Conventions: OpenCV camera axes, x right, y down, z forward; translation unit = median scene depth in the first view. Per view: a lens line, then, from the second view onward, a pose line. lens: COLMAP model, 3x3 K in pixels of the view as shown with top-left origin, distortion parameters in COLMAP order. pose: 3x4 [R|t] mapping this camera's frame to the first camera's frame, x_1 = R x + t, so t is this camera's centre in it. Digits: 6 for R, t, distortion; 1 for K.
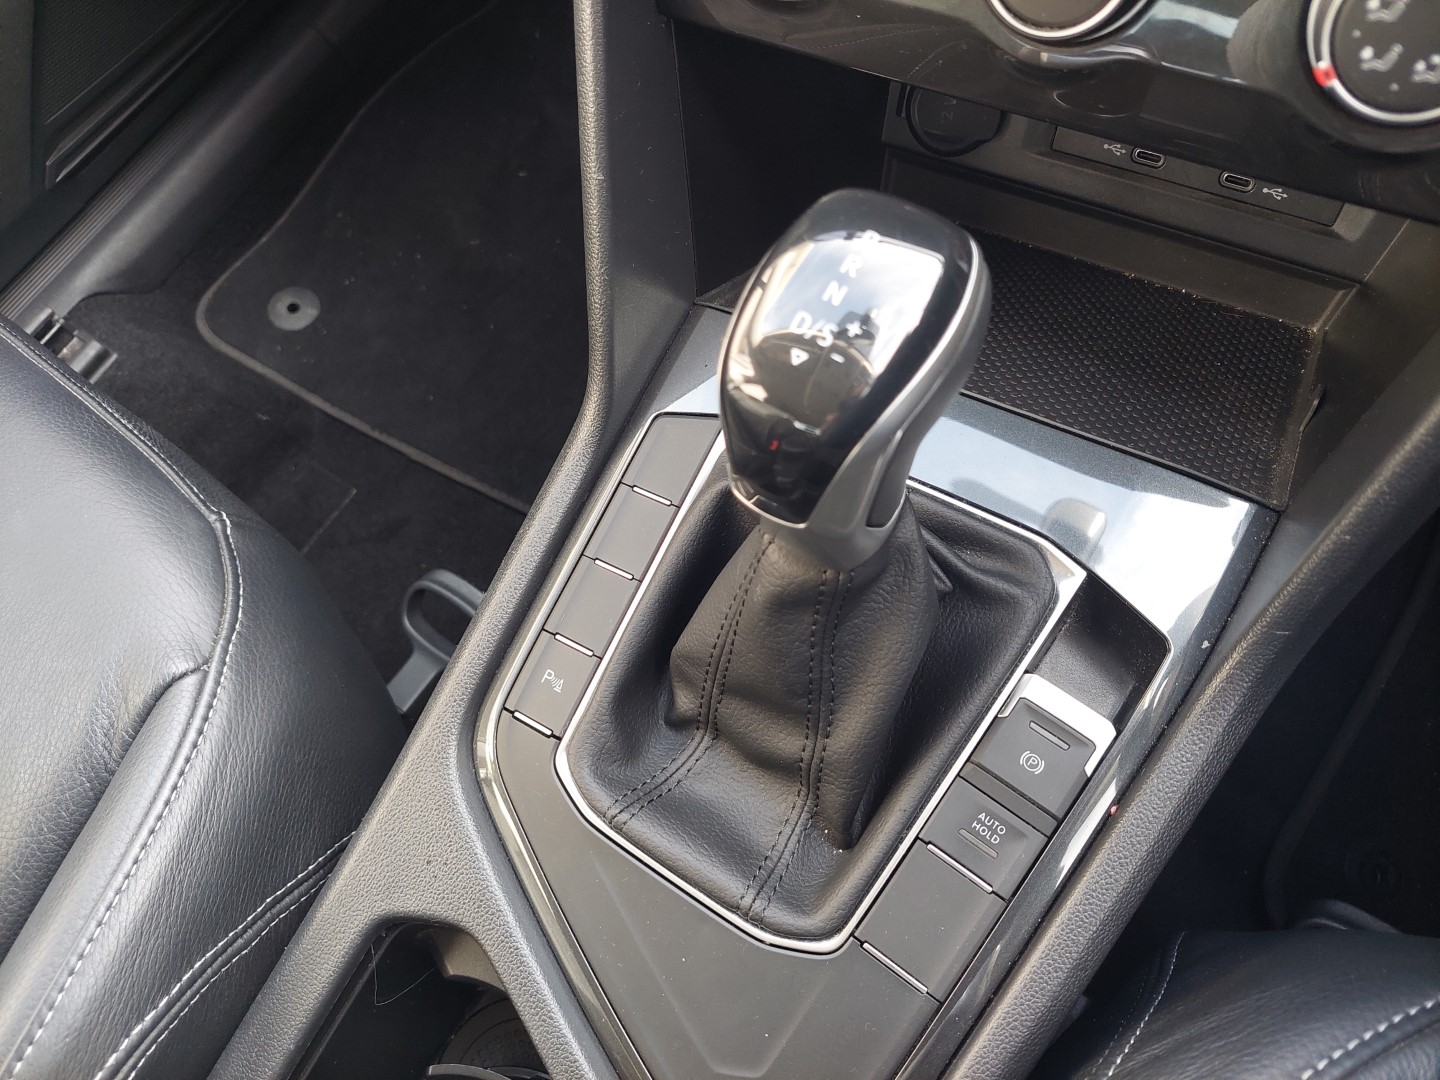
lens RADIAL K [[1032.6, 0, 724.2], [0, 1032.6, 533.5], [0, 0, 1]] dist [0.062221, -0.063428]
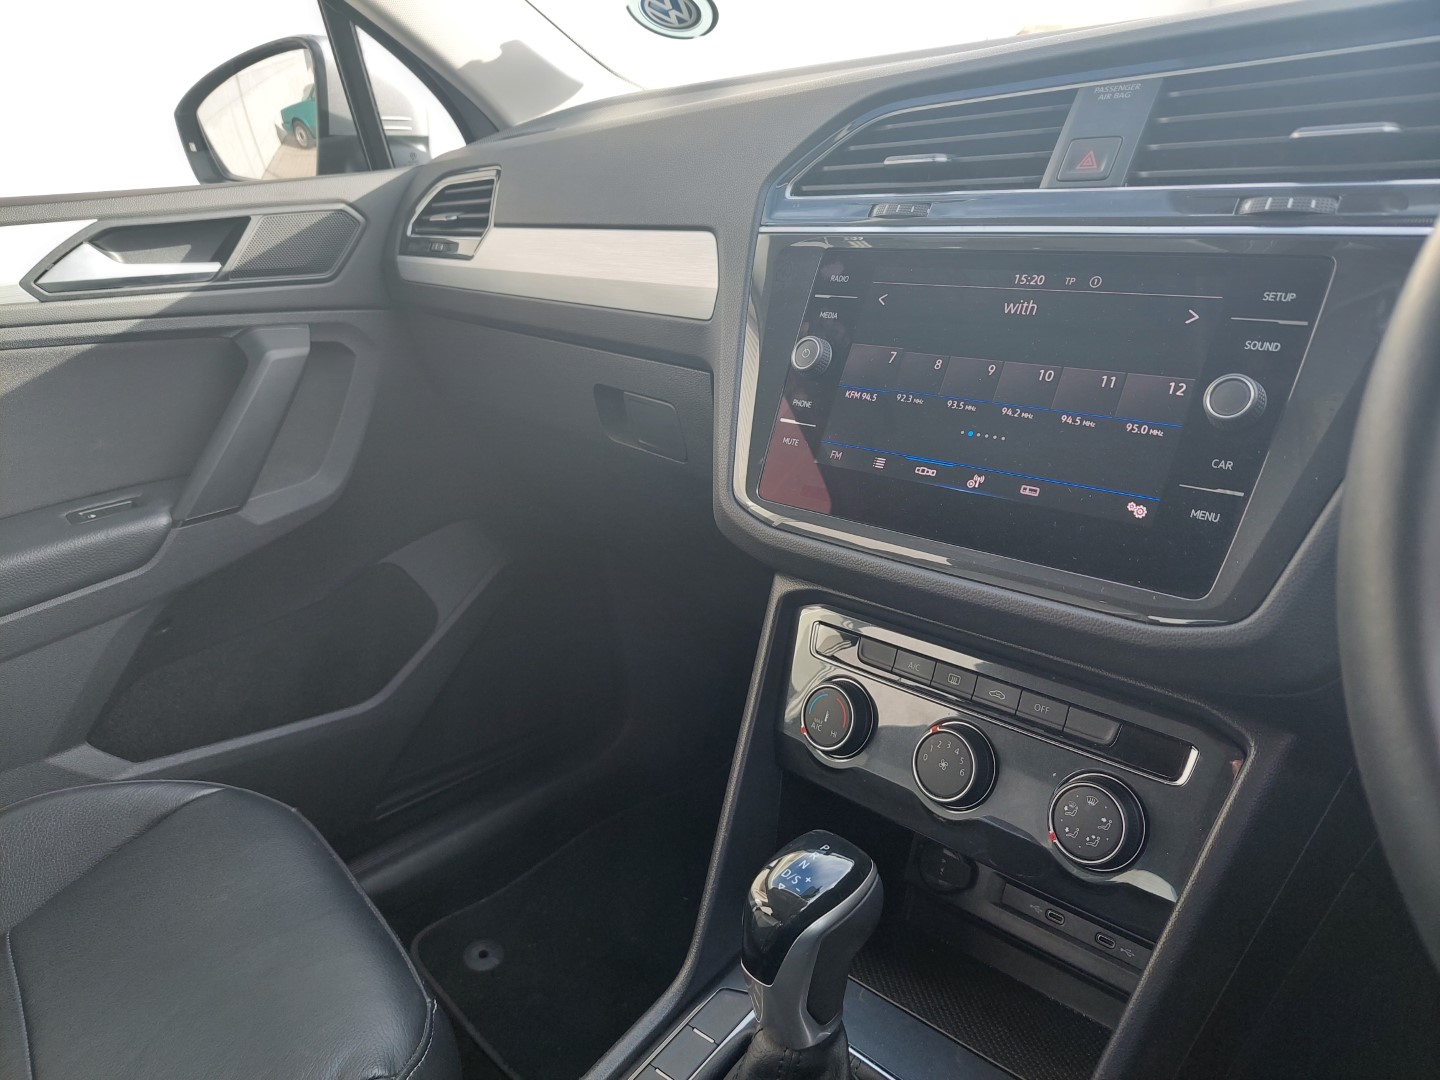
lens RADIAL K [[1006.9, 0, 729.0], [0, 1006.9, 503.1], [0, 0, 1]] dist [0.010538, 0.001482]
pose [[0.960376, 0.155030, -0.231610, 0.170685], [-0.273474, 0.684451, -0.675824, 0.383413], [0.053753, 0.712385, 0.699727, -0.555270]]
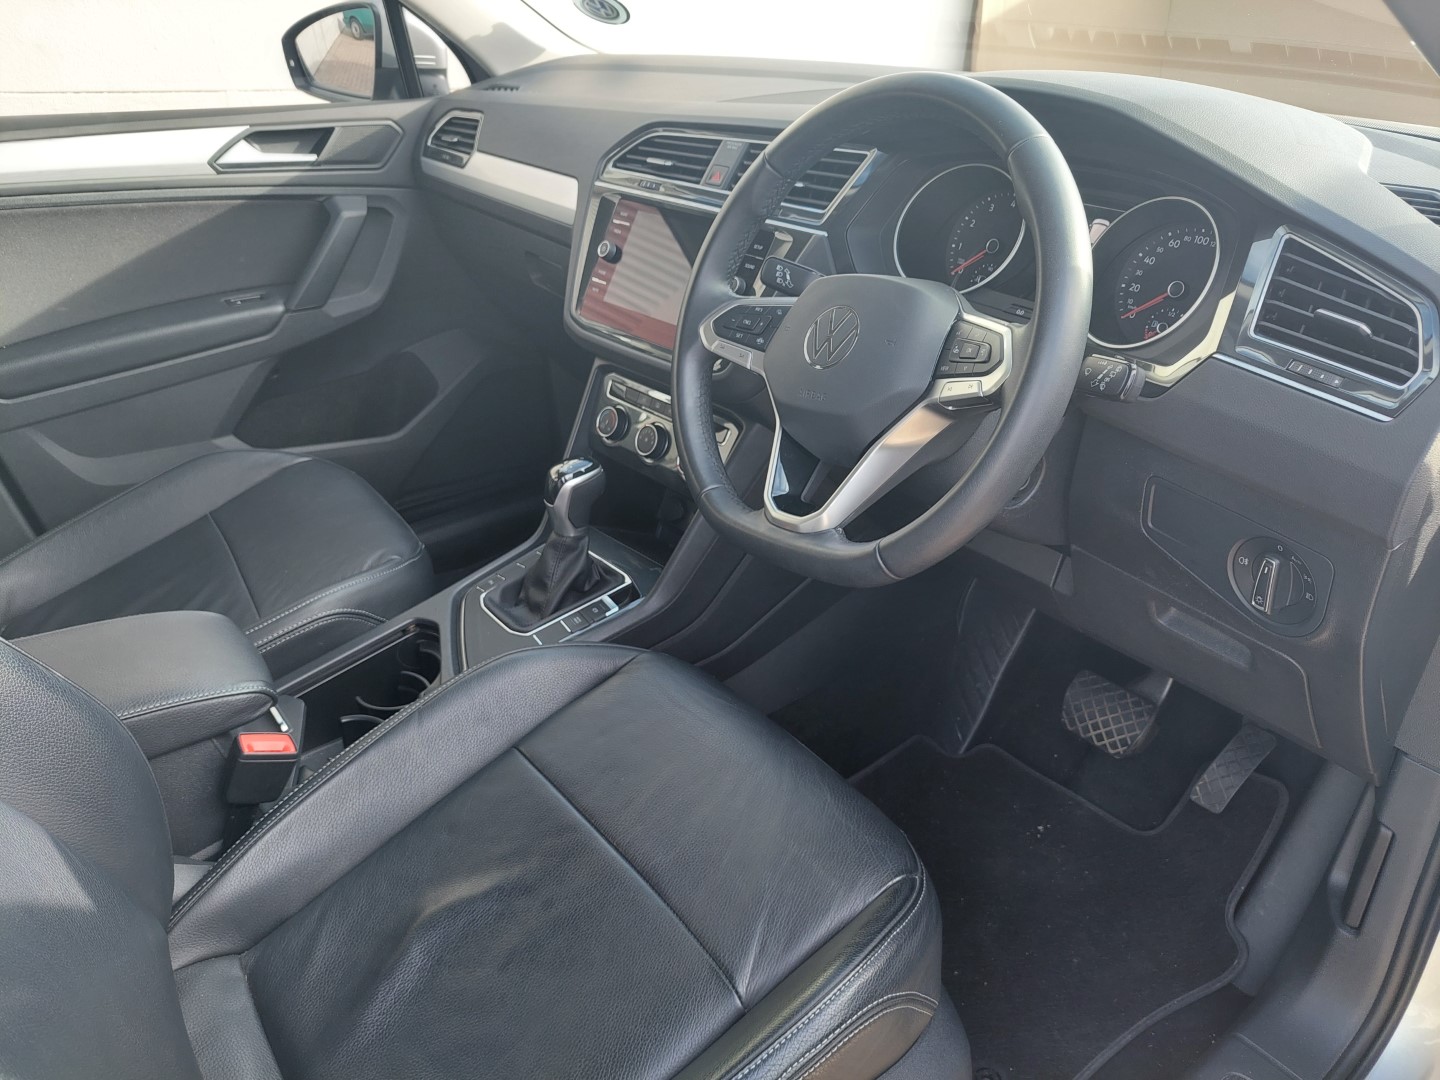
lens RADIAL K [[1043.0, 0, 717.7], [0, 1043.0, 512.2], [0, 0, 1]] dist [0.059298, -0.066602]
pose [[0.932710, 0.271786, -0.237032, 1.166606], [-0.359962, 0.741548, -0.566157, 1.480306], [0.021897, 0.613383, 0.789482, -1.677848]]
